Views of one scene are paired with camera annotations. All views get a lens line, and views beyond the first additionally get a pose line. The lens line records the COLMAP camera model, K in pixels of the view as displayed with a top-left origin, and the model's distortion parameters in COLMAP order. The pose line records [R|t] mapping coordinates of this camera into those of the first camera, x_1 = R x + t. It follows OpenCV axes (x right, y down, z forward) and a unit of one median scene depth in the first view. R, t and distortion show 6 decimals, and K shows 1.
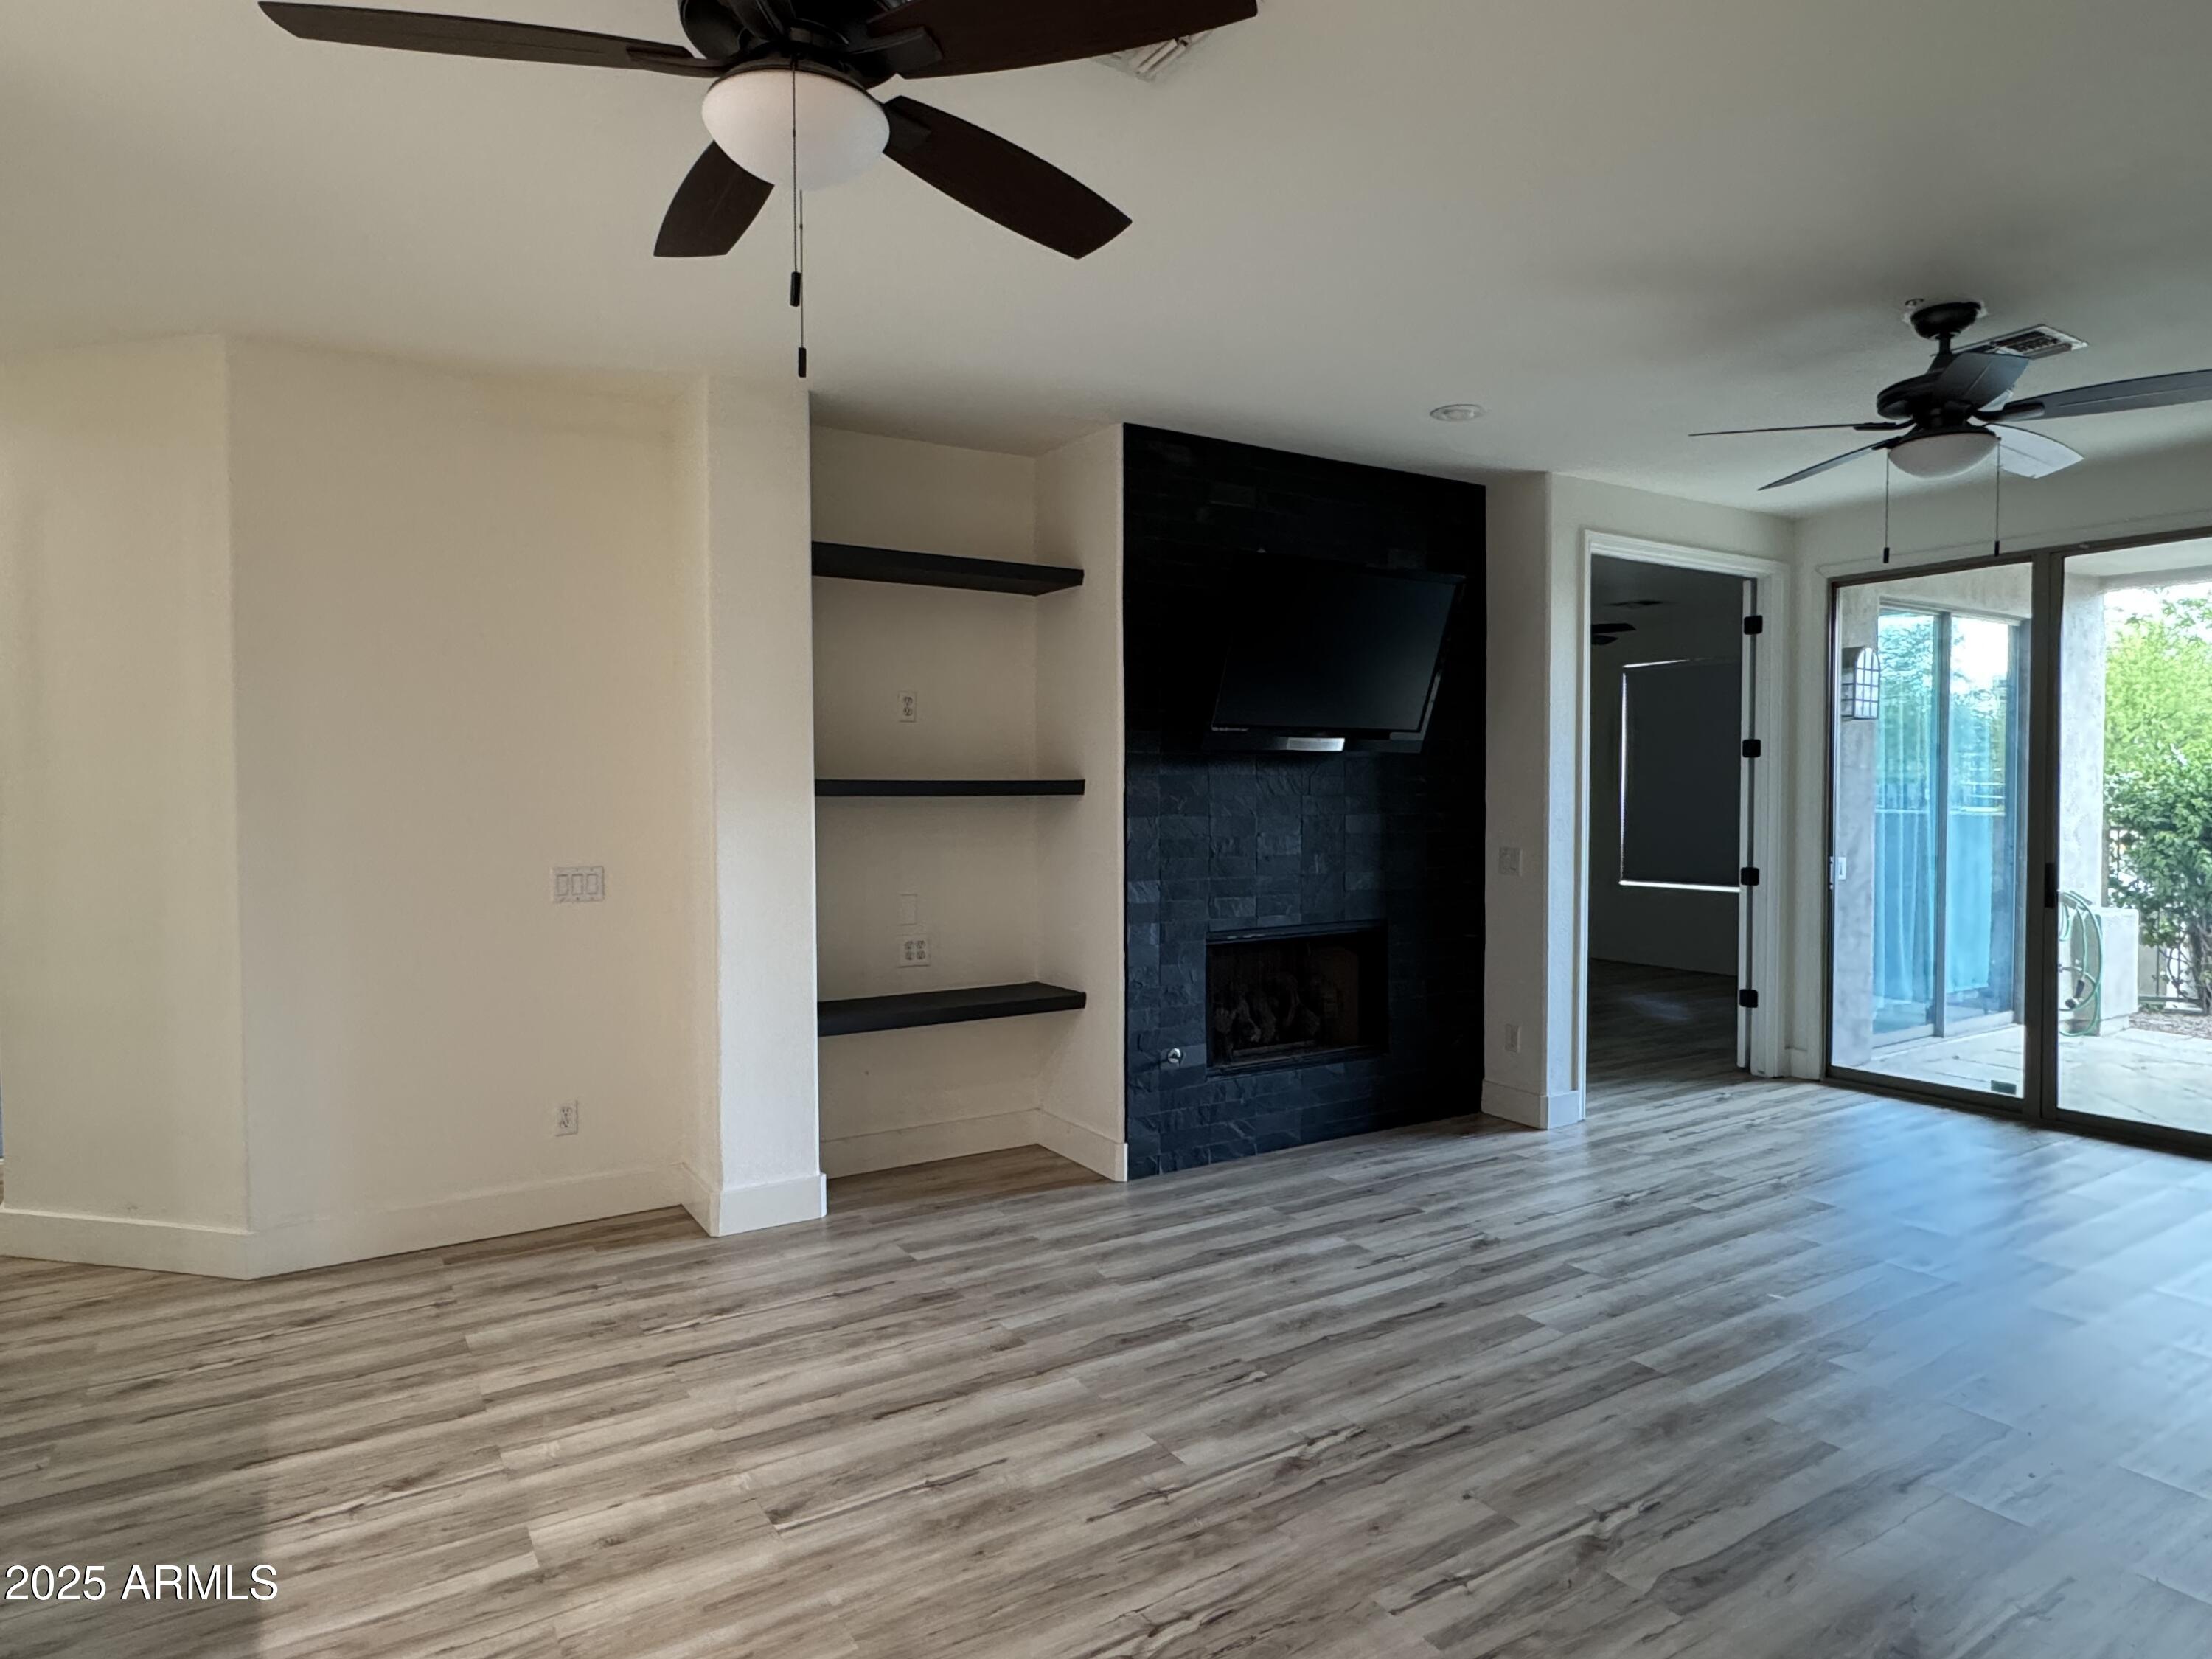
lens RADIAL K [[1296.8, 0, 1106.0], [0, 1296.8, 829.5], [0, 0, 1]] dist [-0.002010, -0.001069]
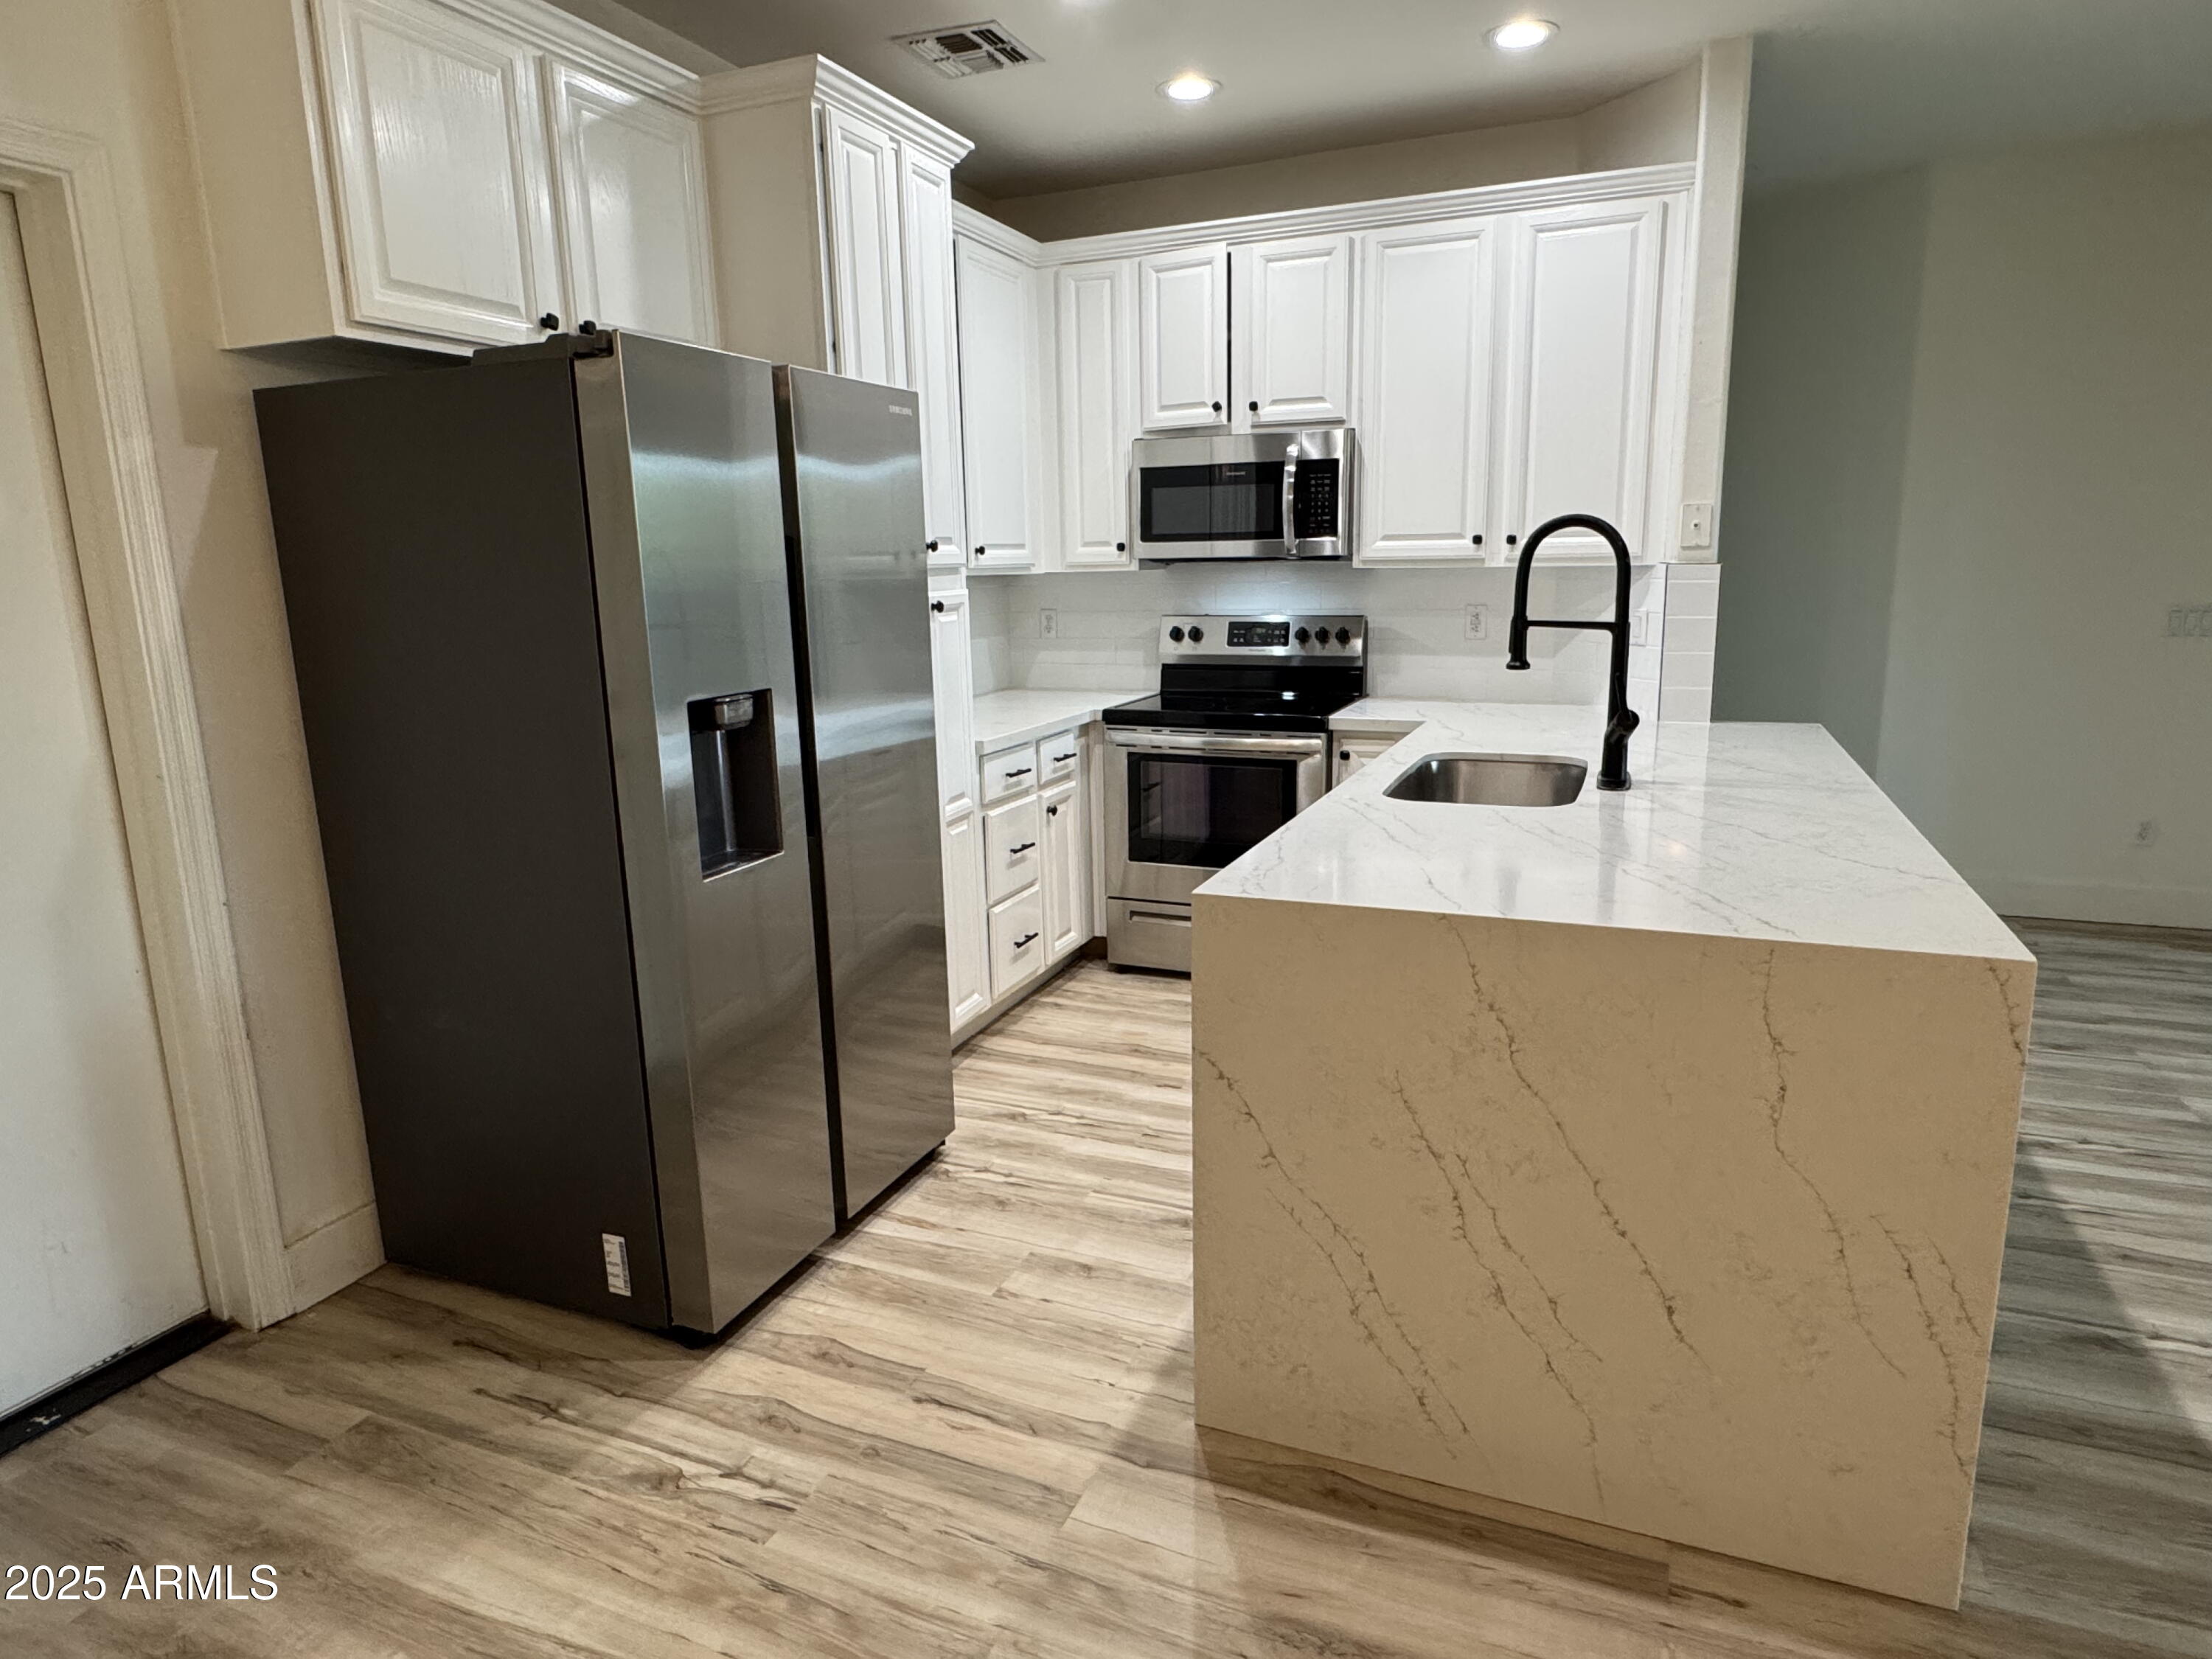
lens RADIAL K [[1290.3, 0, 1106.0], [0, 1290.3, 829.5], [0, 0, 1]] dist [-0.000366, -0.000444]
pose [[0.569914, 0.157899, -0.806390, -0.035472], [-0.004064, 0.981893, 0.189393, 0.016200], [0.821694, -0.104661, 0.560237, -0.404820]]
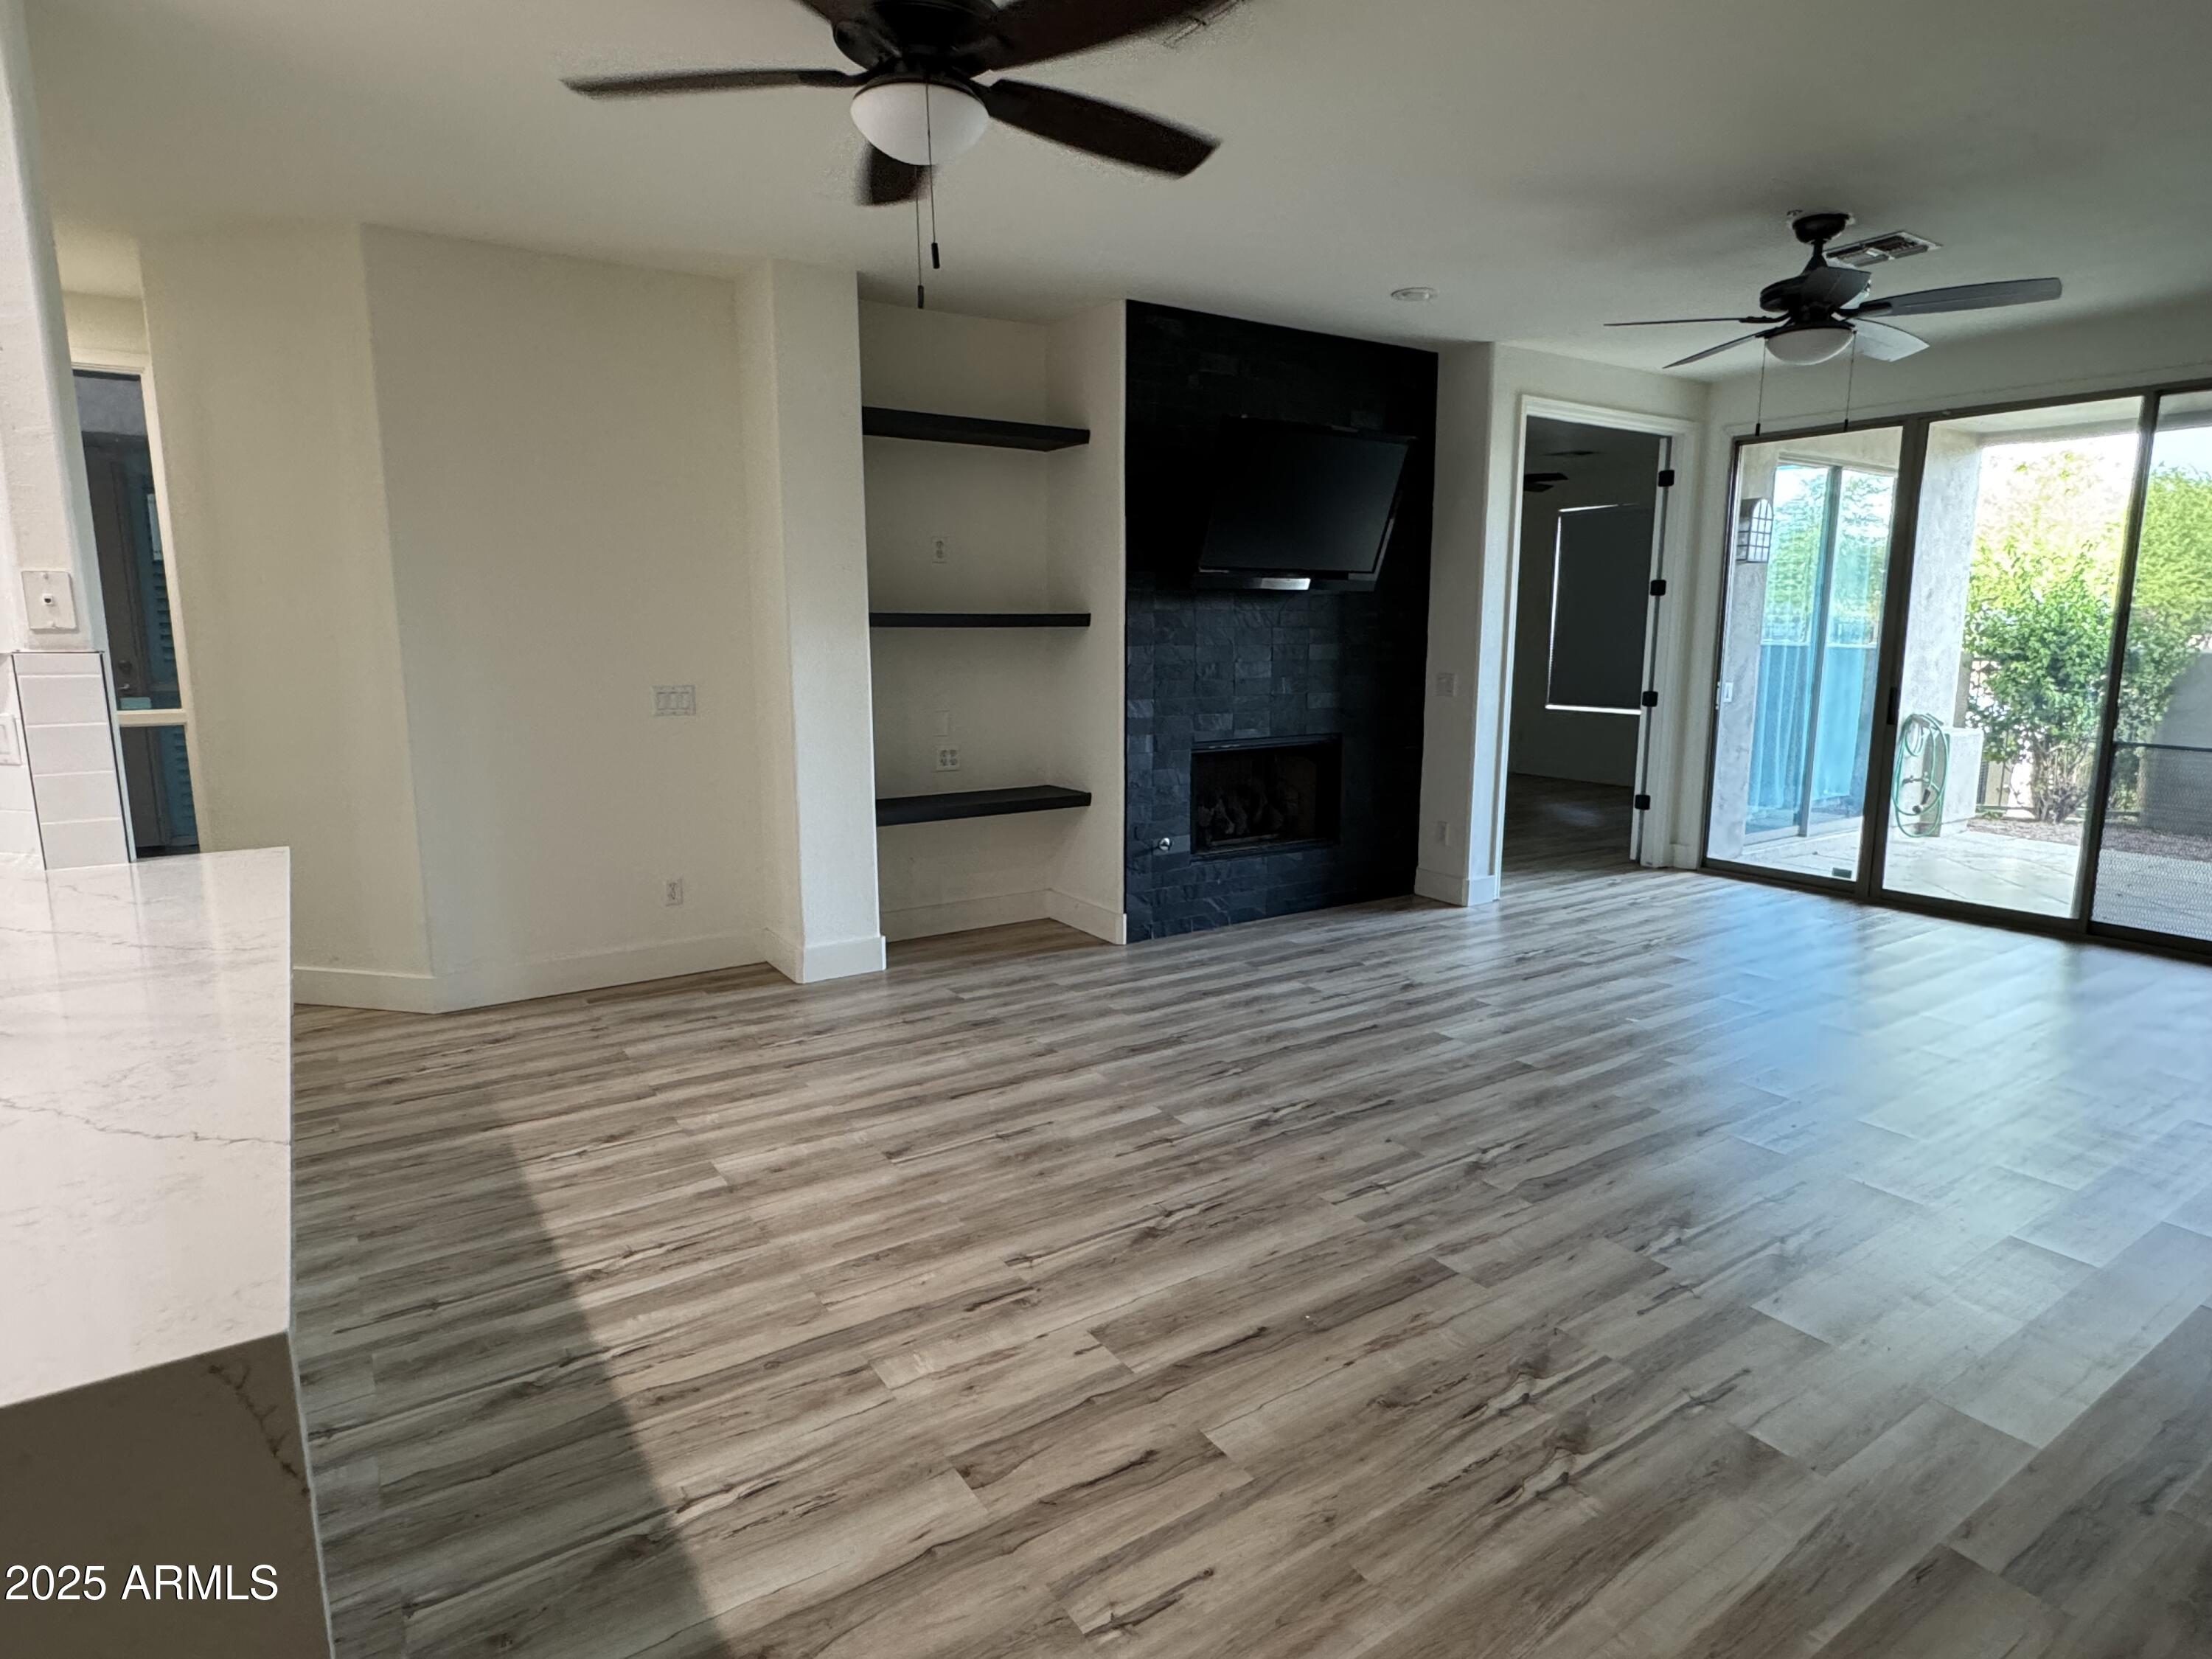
lens RADIAL K [[1213.7, 0, 1106.0], [0, 1213.7, 829.5], [0, 0, 1]] dist [-0.003671, 0.000426]
pose [[0.999724, -0.000988, 0.023462, -0.037107], [-0.002264, 0.990401, 0.138203, 0.004828], [-0.023374, -0.138218, 0.990126, -0.160140]]
